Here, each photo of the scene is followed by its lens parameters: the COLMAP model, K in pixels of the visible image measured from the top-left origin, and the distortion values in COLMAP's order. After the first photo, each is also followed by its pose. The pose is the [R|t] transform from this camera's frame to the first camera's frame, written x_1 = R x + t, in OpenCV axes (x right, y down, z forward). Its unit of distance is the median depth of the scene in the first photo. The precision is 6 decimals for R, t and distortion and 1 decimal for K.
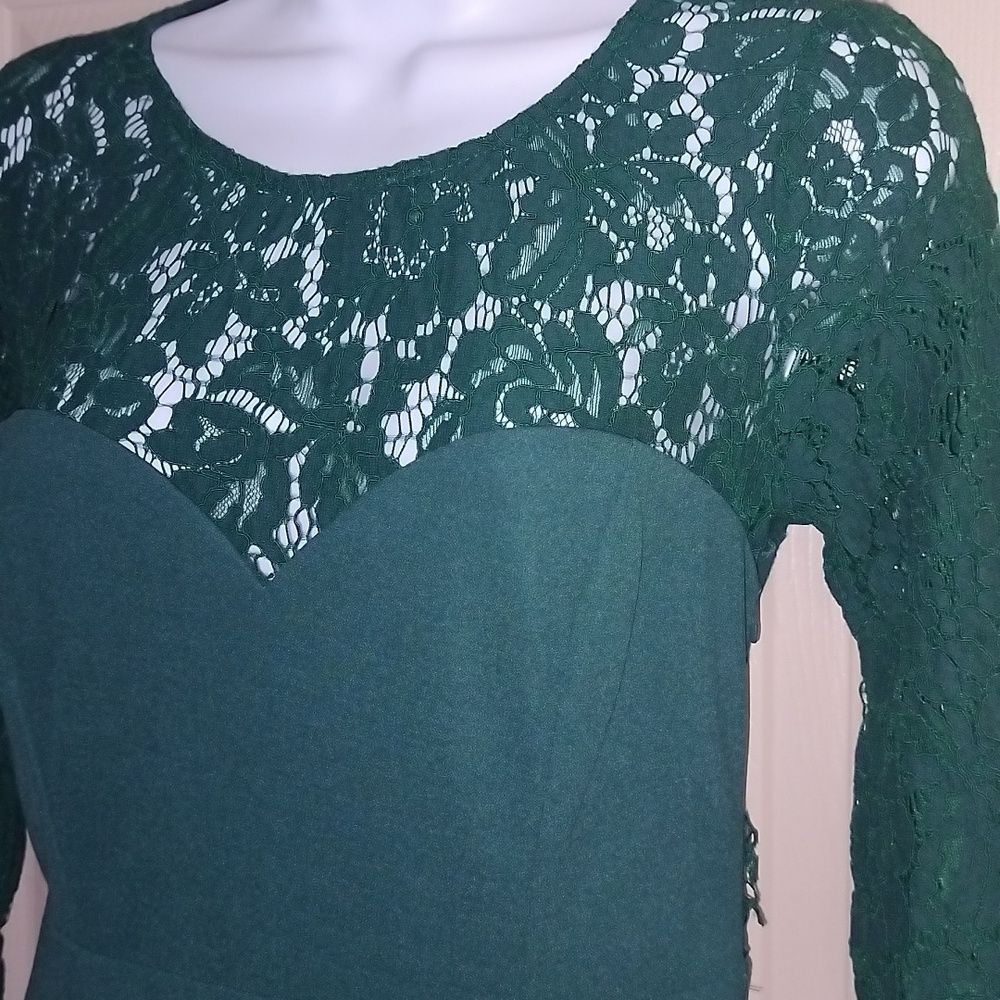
lens RADIAL K [[1542.6, 0, 500.0], [0, 1542.6, 500.0], [0, 0, 1]] dist [0.175099, -0.715471]
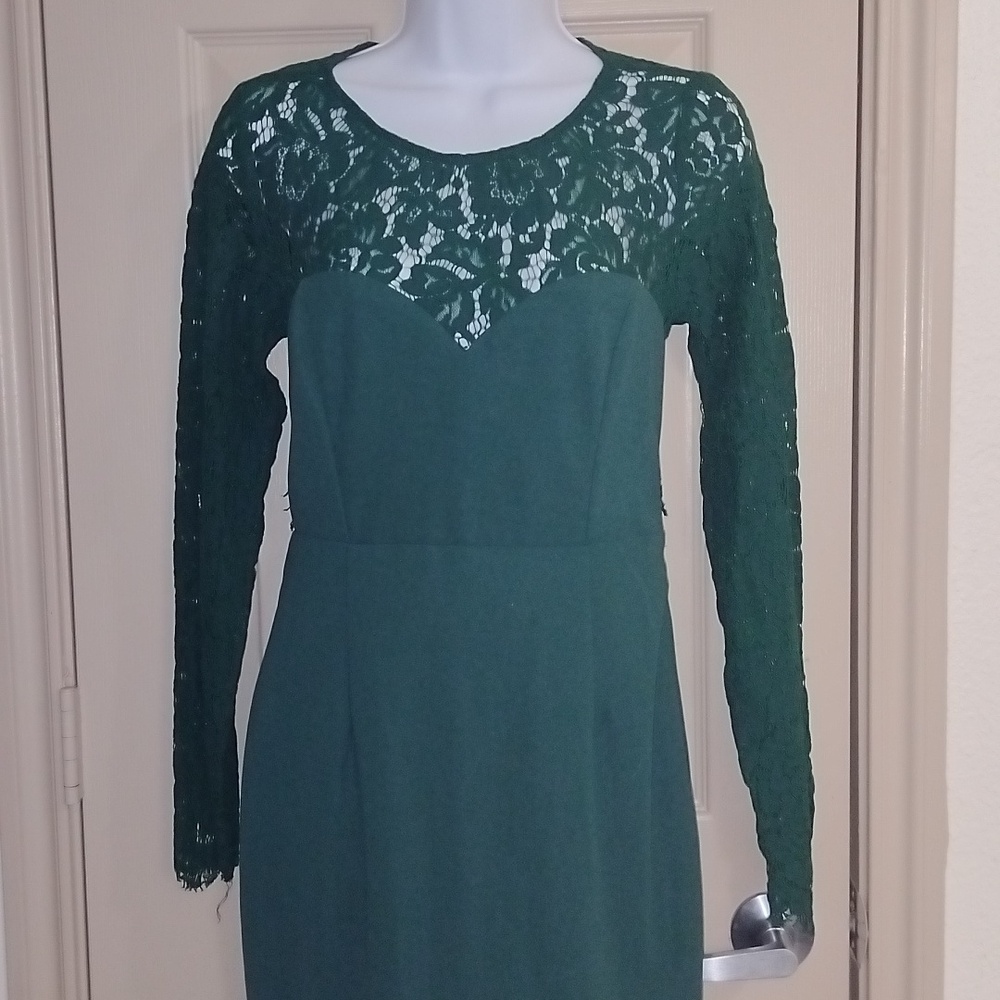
lens RADIAL K [[1542.6, 0, 500.0], [0, 1542.6, 500.0], [0, 0, 1]] dist [0.175099, -0.715471]
pose [[0.958577, -0.053210, 0.279819, -0.691267], [0.040935, 0.997933, 0.049536, 0.151024], [-0.281876, -0.036030, 0.958774, -1.025099]]
